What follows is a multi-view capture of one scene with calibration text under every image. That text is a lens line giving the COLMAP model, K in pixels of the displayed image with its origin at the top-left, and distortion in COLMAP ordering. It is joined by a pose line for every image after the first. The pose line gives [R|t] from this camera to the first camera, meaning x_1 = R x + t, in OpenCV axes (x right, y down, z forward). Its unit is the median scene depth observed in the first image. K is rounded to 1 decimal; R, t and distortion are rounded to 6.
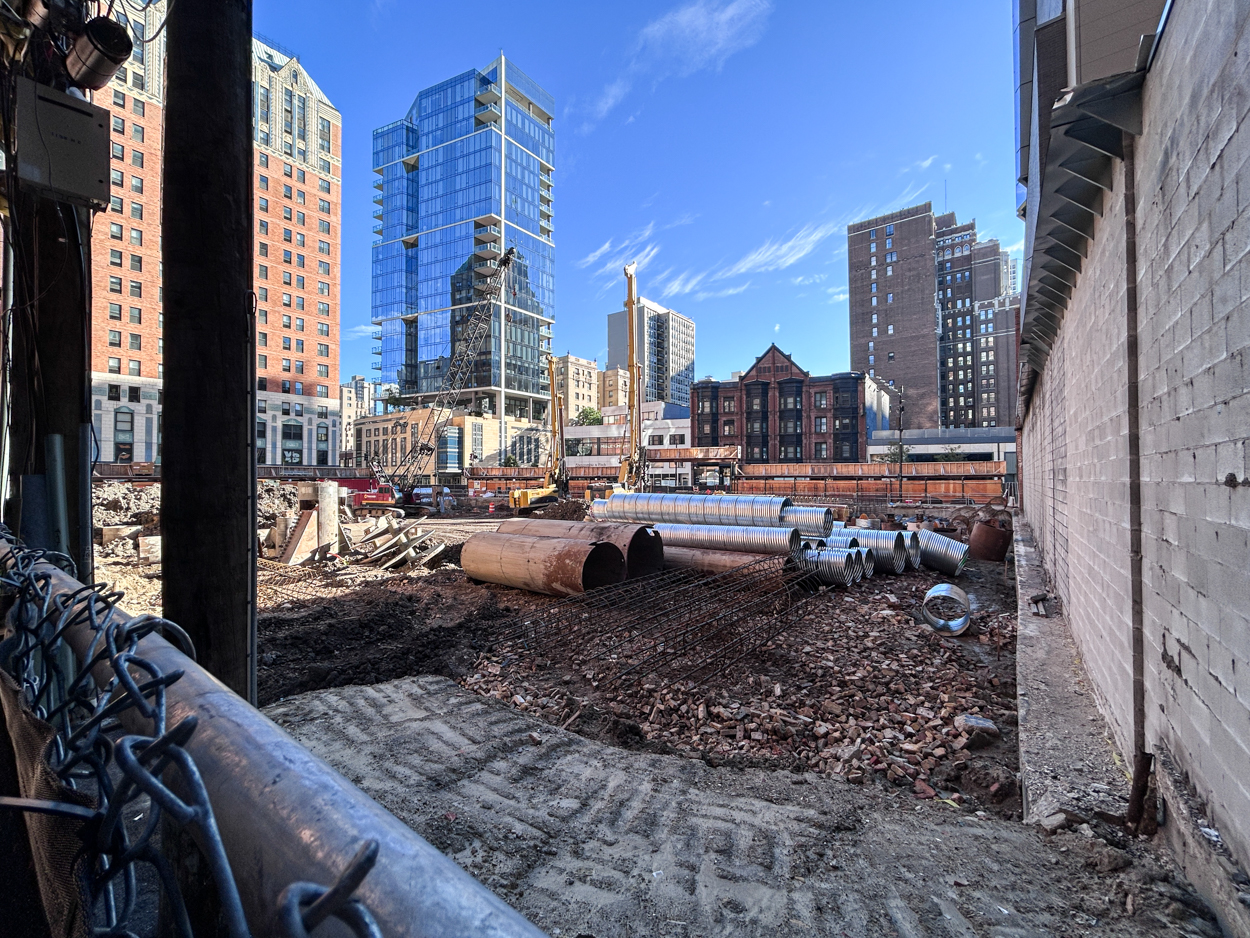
lens RADIAL K [[506.5, 0, 623.5], [0, 506.5, 476.9], [0, 0, 1]] dist [-0.006869, 0.001291]
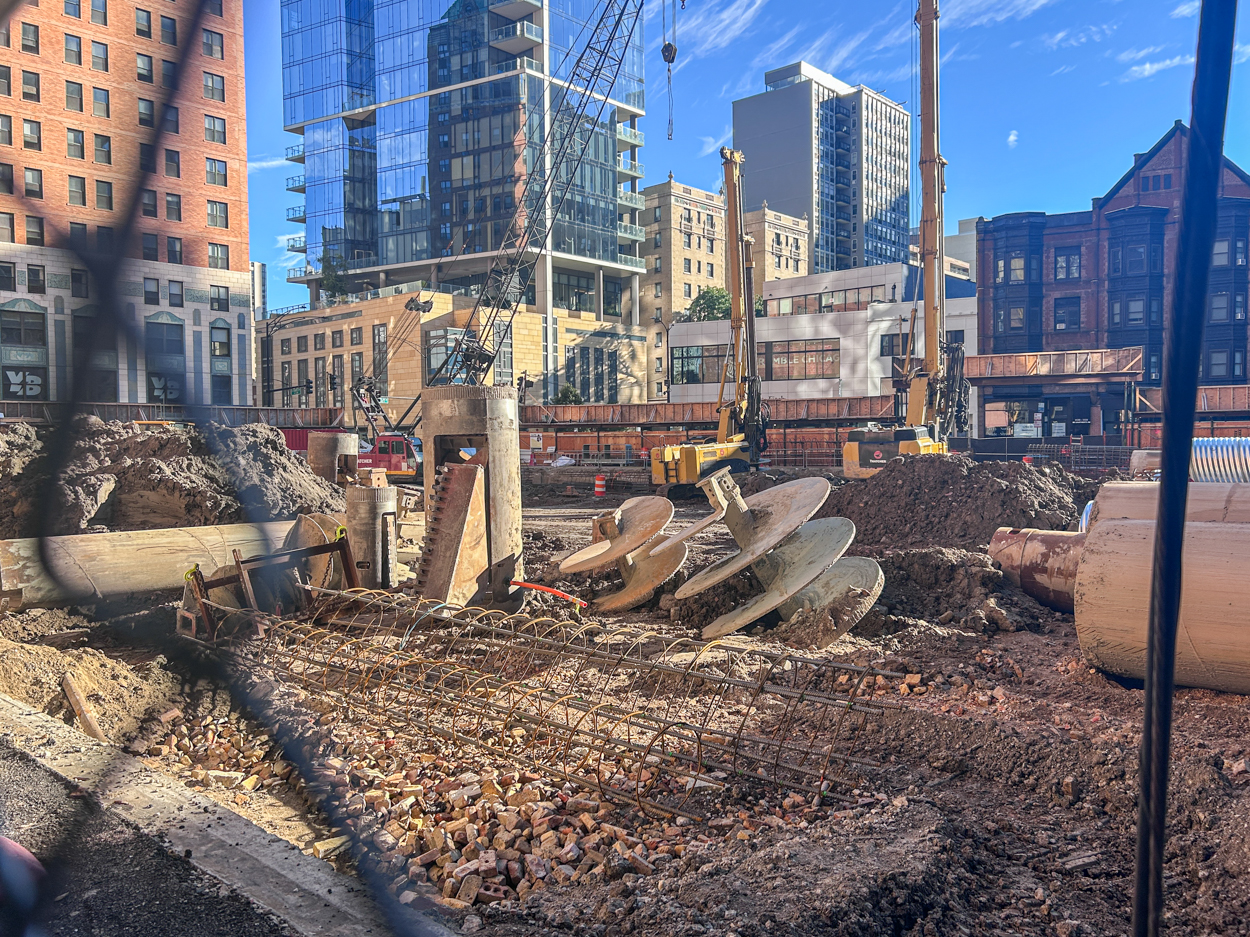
lens RADIAL K [[942.2, 0, 608.7], [0, 942.2, 479.8], [0, 0, 1]] dist [0.046592, -0.039840]
pose [[0.995580, -0.001890, -0.093893, -0.134385], [0.006087, 0.998994, 0.044432, 0.013661], [0.093715, -0.044807, 0.994590, 0.099989]]
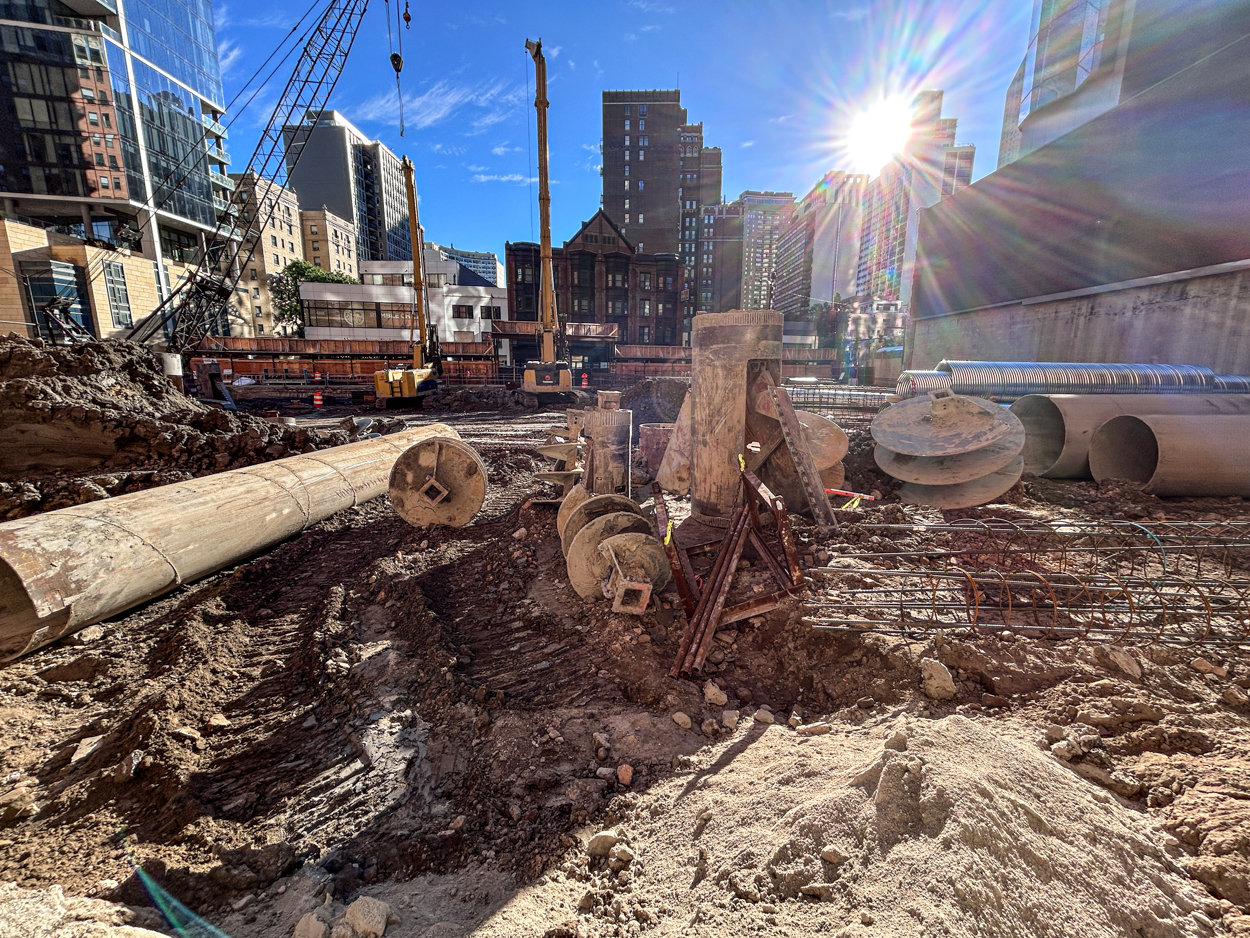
lens RADIAL K [[506.5, 0, 609.8], [0, 506.5, 473.8], [0, 0, 1]] dist [-0.006869, 0.001291]
pose [[0.813028, -0.105853, 0.572522, -0.261625], [-0.014226, 0.979429, 0.201288, 0.015493], [-0.582051, -0.171797, 0.794797, 0.210258]]
